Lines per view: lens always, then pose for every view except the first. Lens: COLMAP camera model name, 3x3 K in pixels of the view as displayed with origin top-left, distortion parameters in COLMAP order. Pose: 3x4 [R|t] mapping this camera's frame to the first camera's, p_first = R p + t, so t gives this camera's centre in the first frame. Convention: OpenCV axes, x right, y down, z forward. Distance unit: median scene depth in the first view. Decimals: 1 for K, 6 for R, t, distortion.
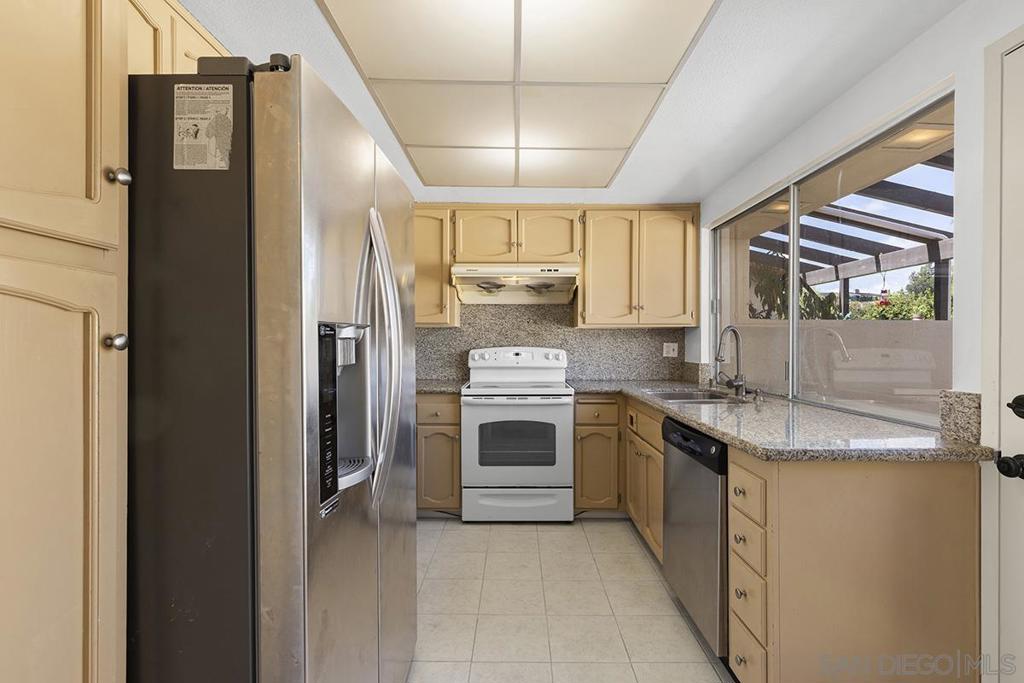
lens RADIAL K [[455.5, 0, 516.4], [0, 455.5, 344.3], [0, 0, 1]] dist [0.001827, -0.000072]
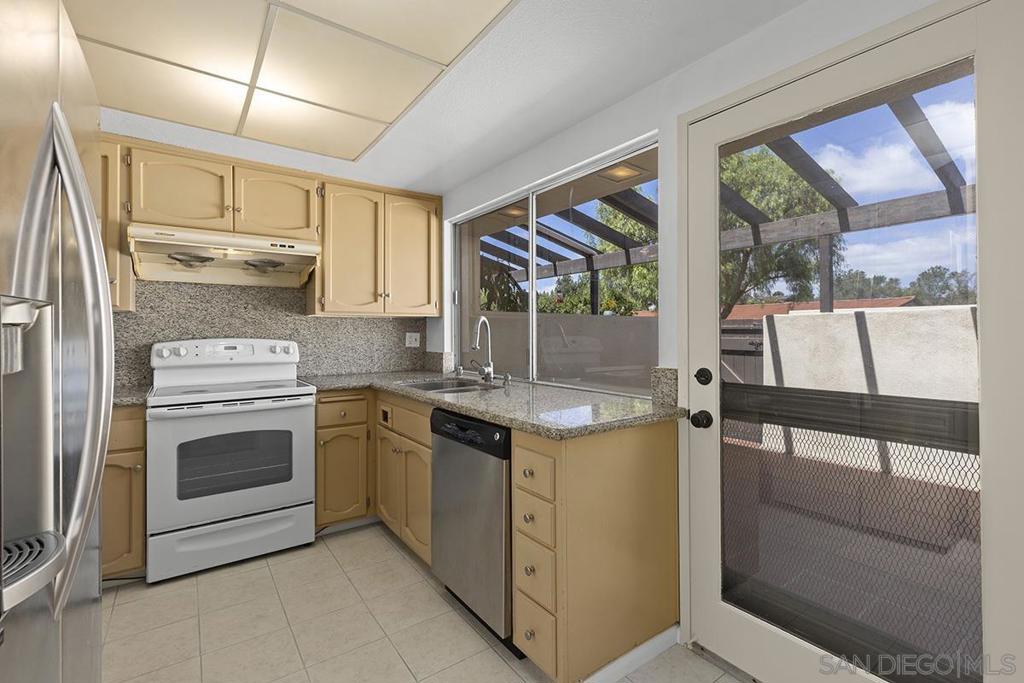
lens RADIAL K [[459.8, 0, 518.9], [0, 459.8, 328.9], [0, 0, 1]] dist [0.000953, -0.000188]
pose [[0.808987, 0.001211, 0.587825, -0.072133], [0.006202, 0.999925, -0.010595, 0.000545], [-0.587794, 0.012217, 0.808919, 0.070460]]
